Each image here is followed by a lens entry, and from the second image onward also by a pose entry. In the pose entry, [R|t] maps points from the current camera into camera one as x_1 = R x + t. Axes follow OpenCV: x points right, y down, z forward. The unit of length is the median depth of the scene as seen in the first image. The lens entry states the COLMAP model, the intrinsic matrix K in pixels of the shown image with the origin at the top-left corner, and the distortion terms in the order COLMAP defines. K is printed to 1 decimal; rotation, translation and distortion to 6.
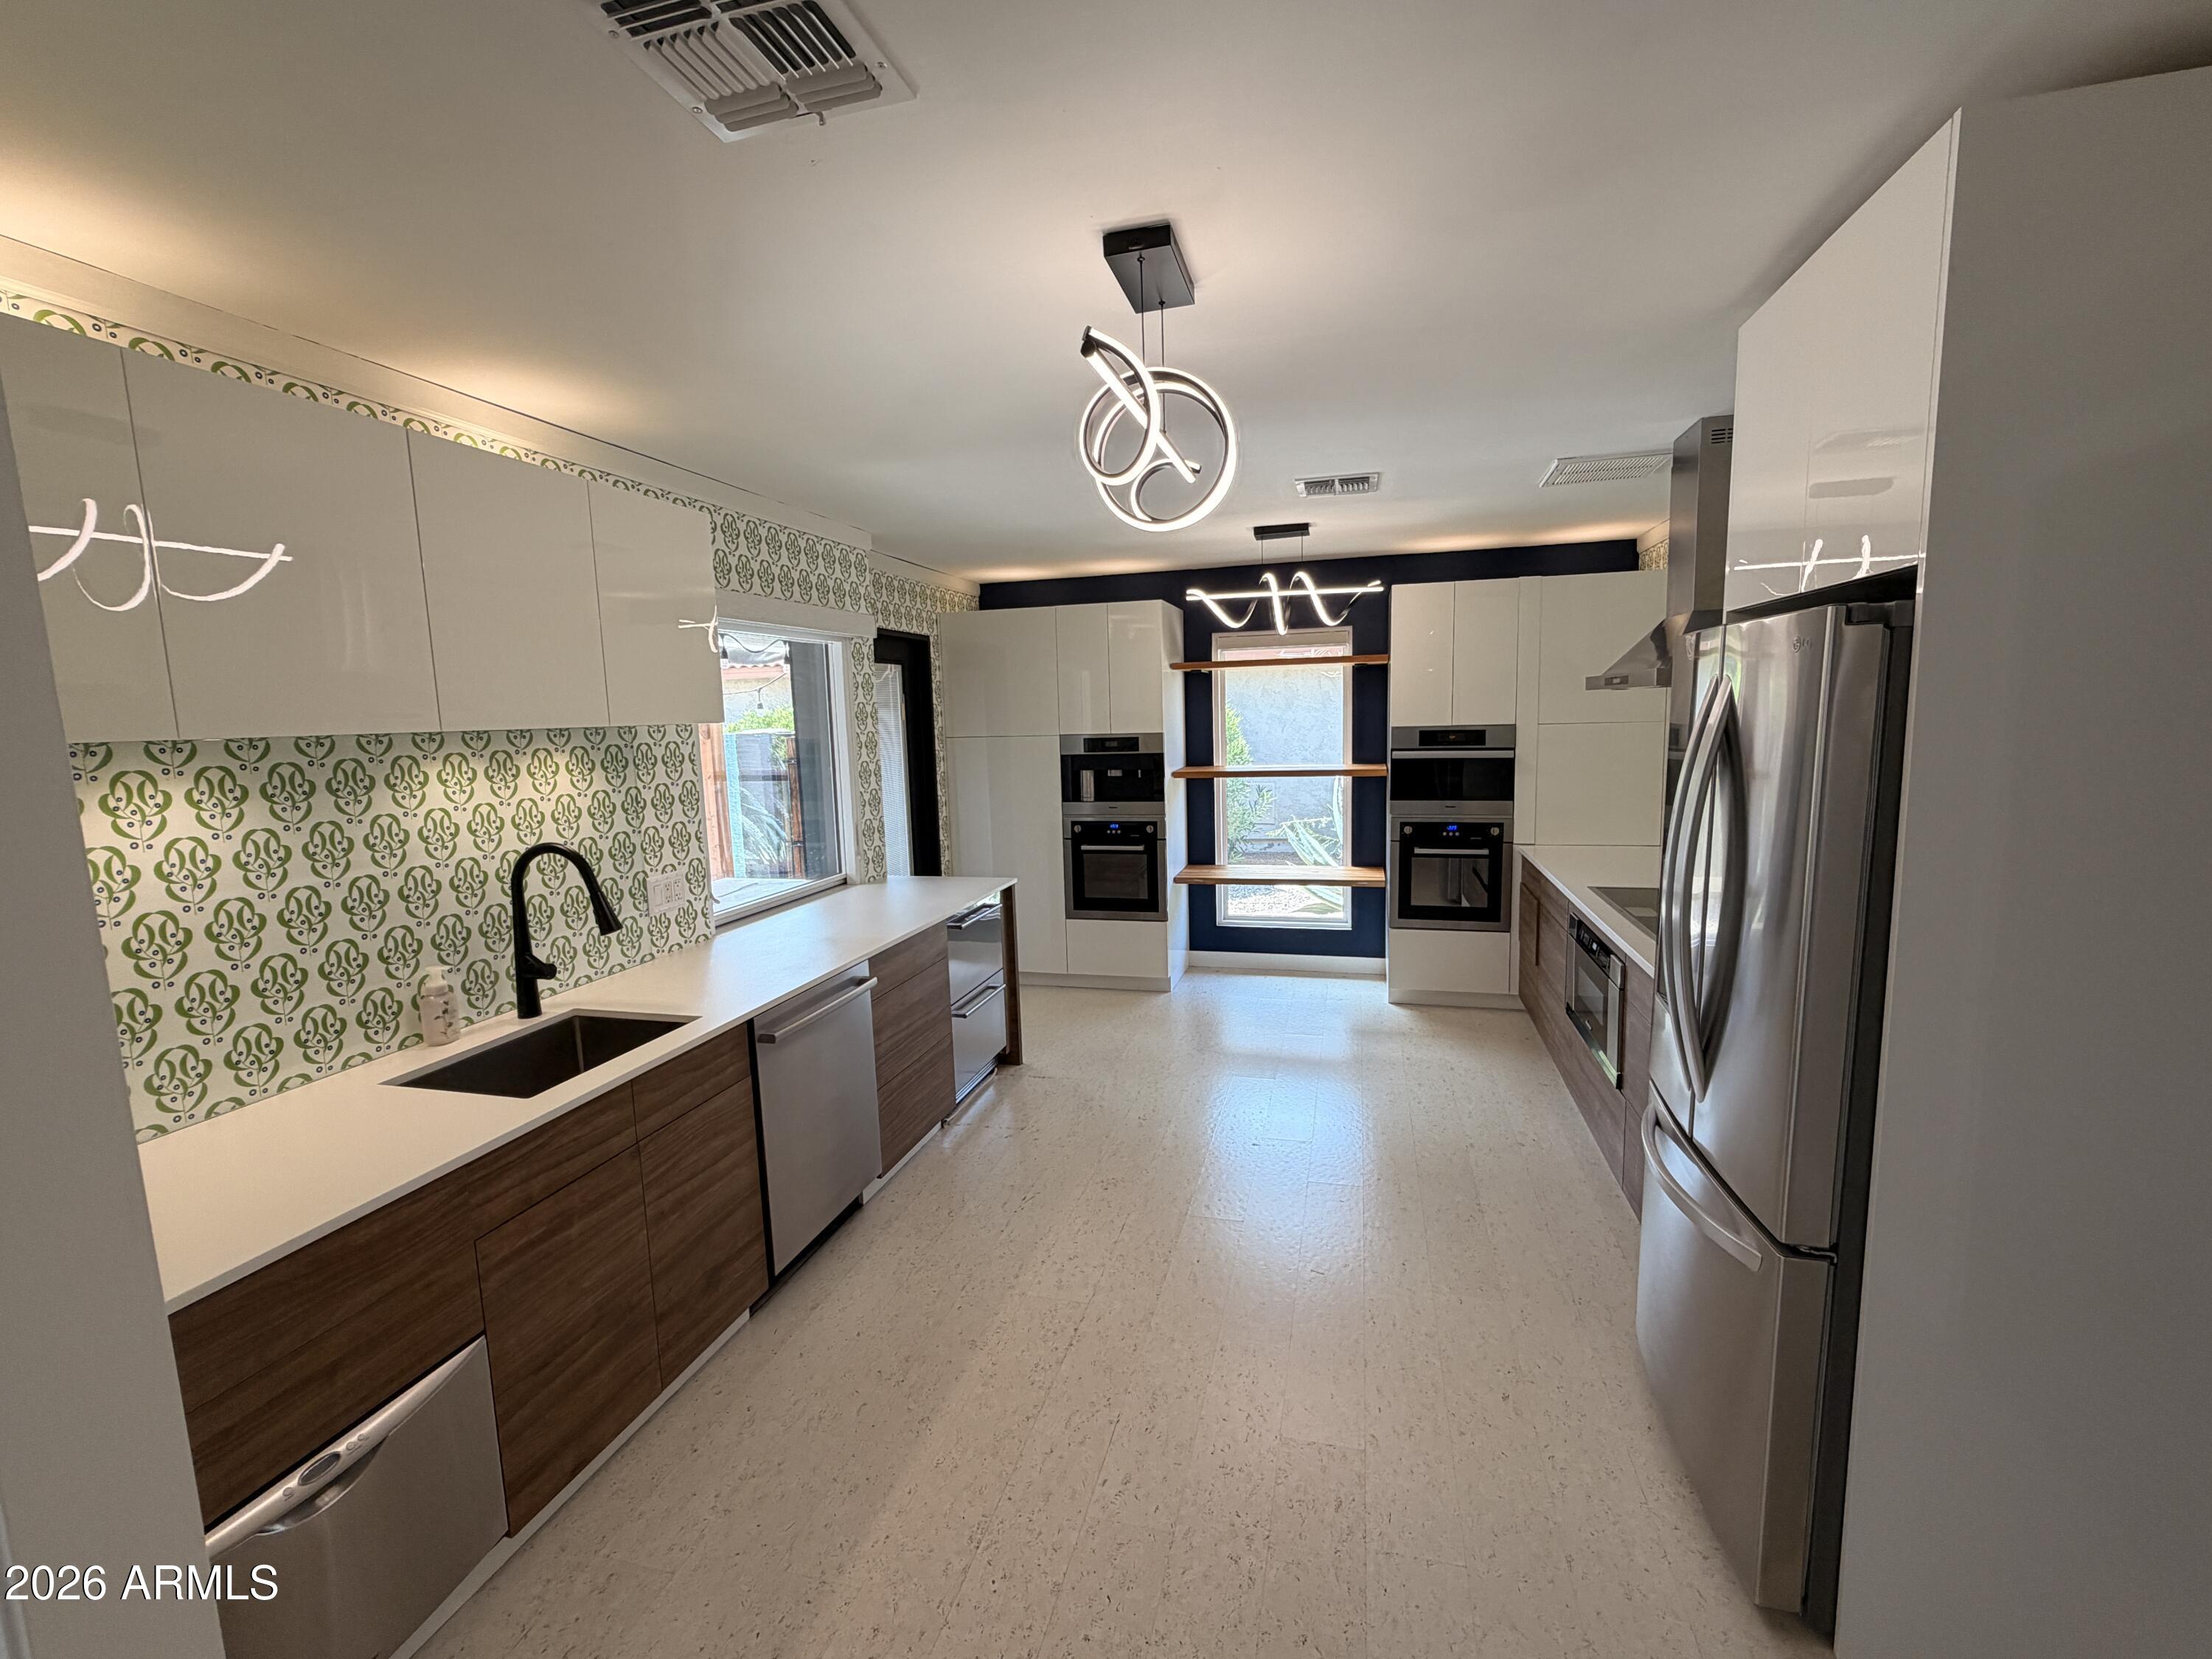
lens RADIAL K [[960.1, 0, 1105.2], [0, 960.1, 818.4], [0, 0, 1]] dist [-0.001407, -0.000046]
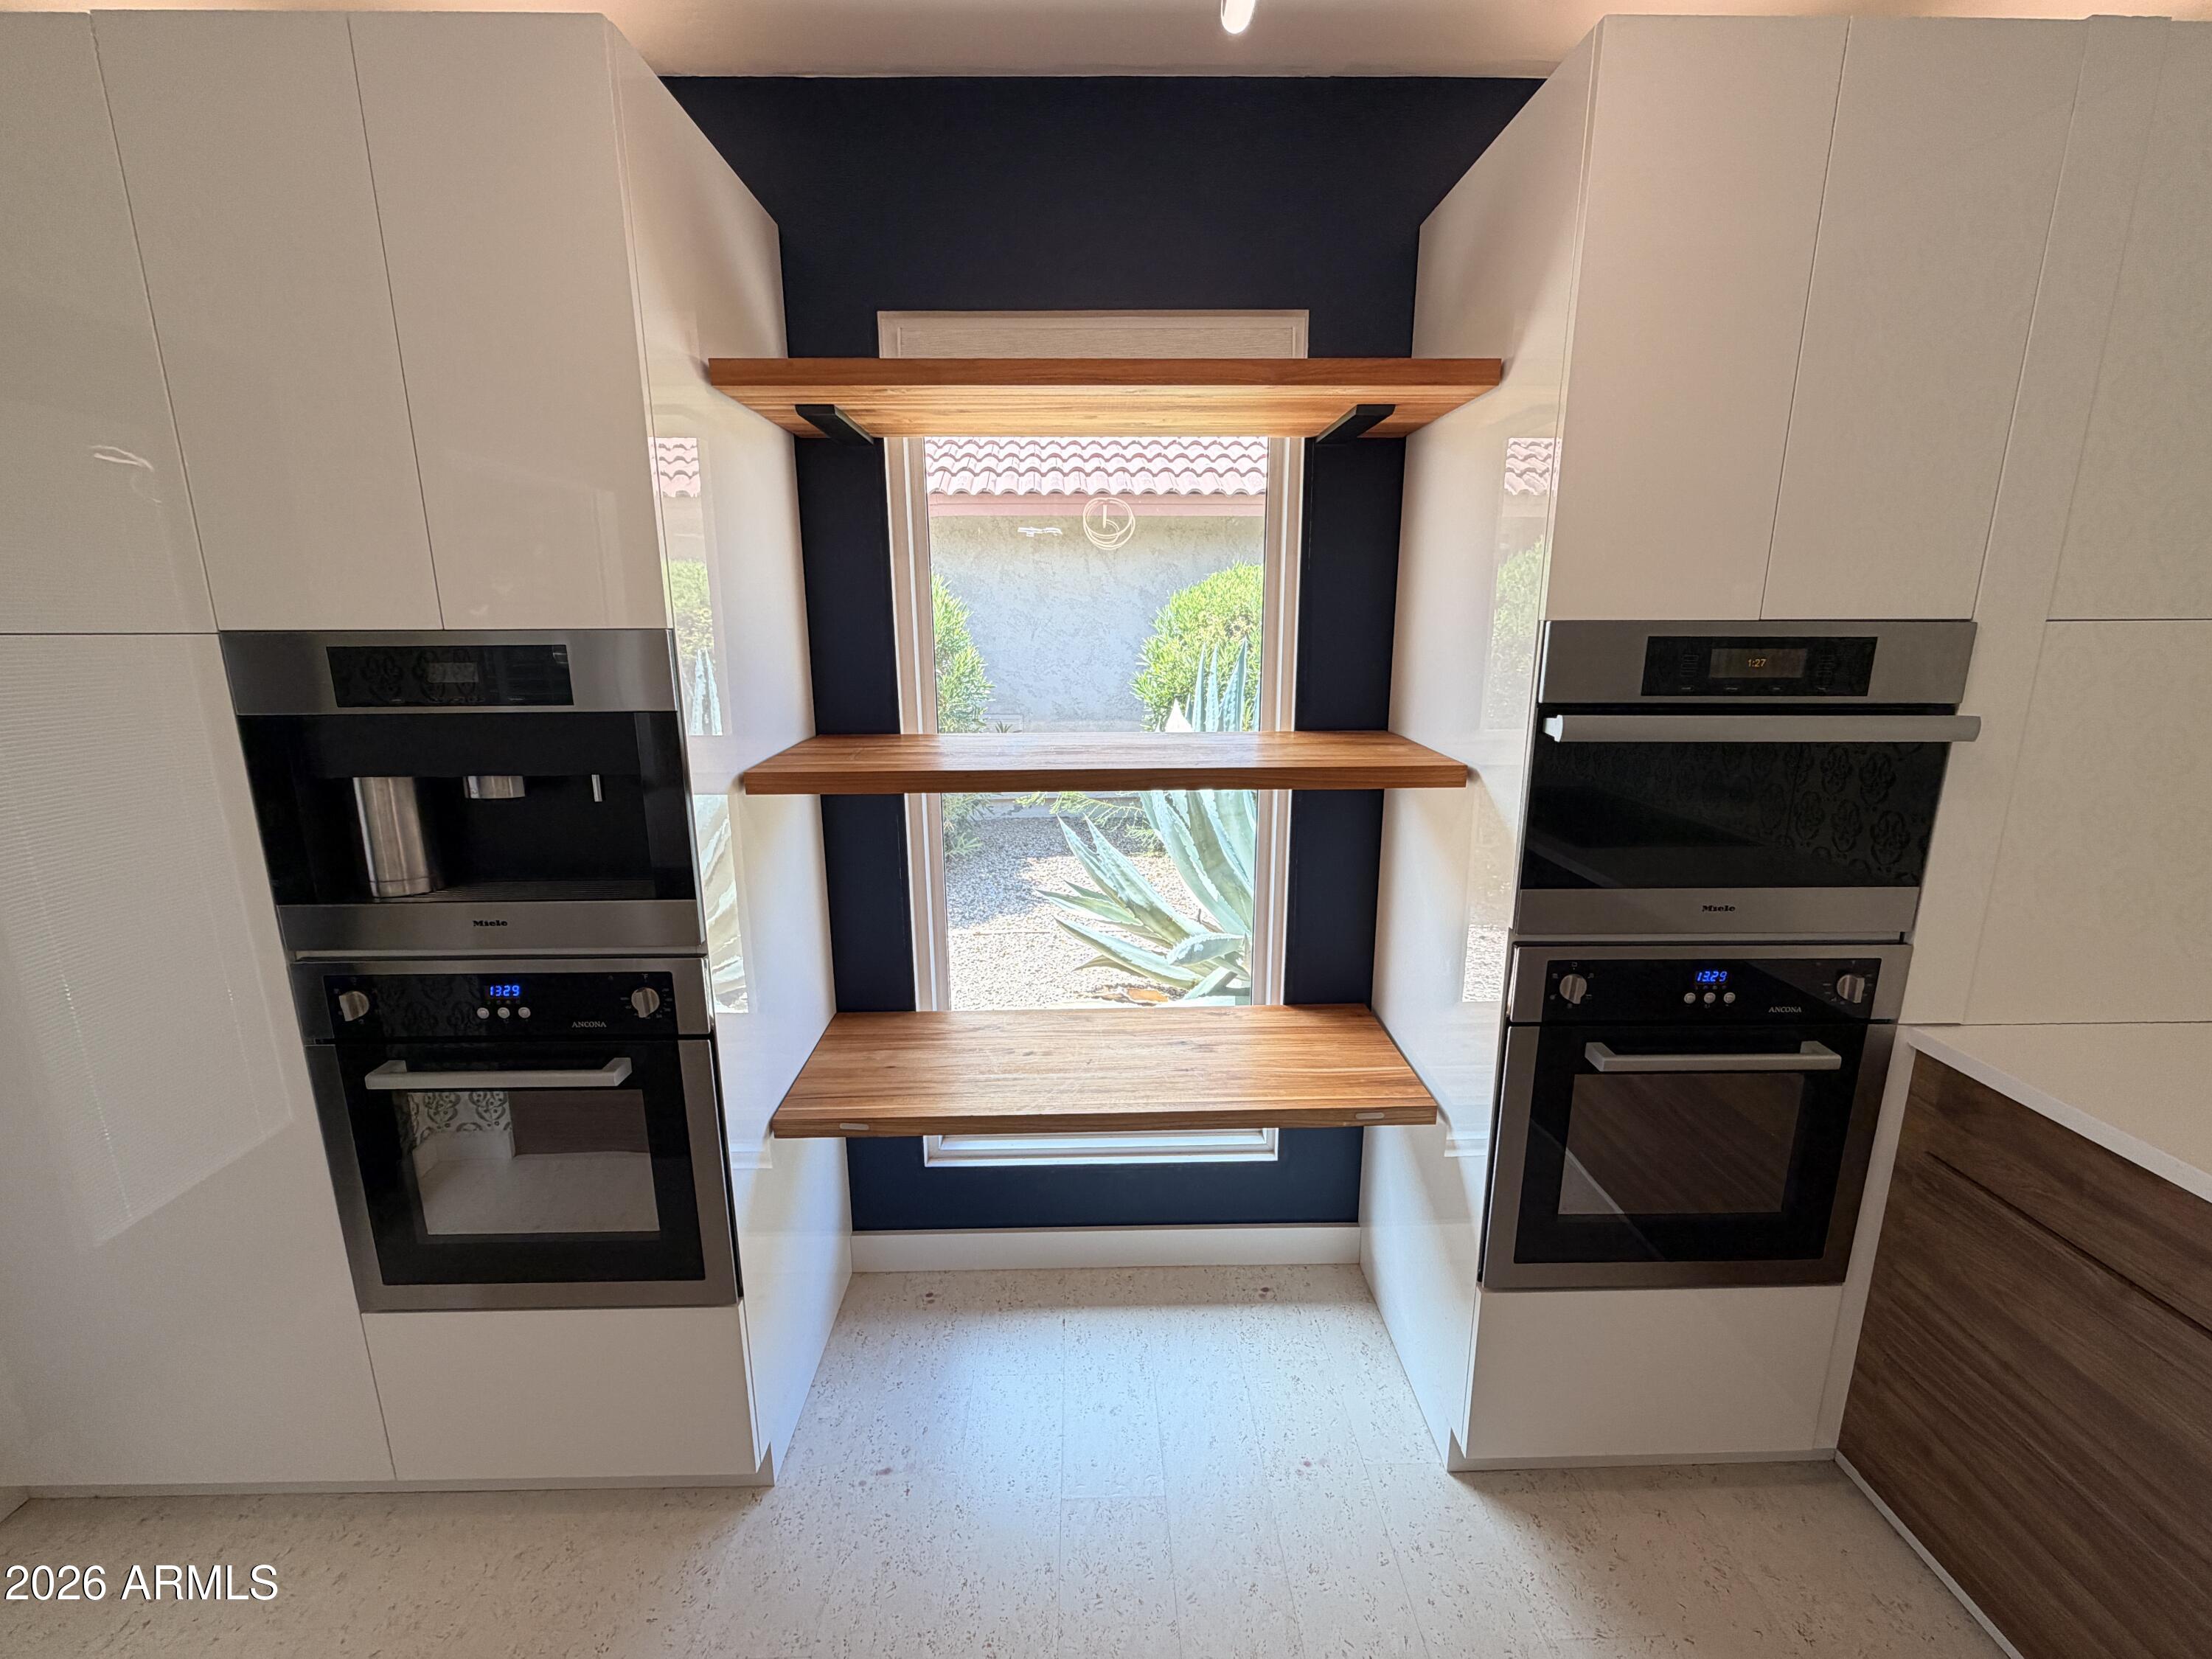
lens RADIAL K [[960.1, 0, 1090.6], [0, 960.1, 830.7], [0, 0, 1]] dist [-0.001407, -0.000046]
pose [[0.969617, -0.026275, 0.243212, 0.101738], [0.004460, 0.995948, 0.089815, -0.058954], [-0.244586, -0.086002, 0.965806, 0.729217]]
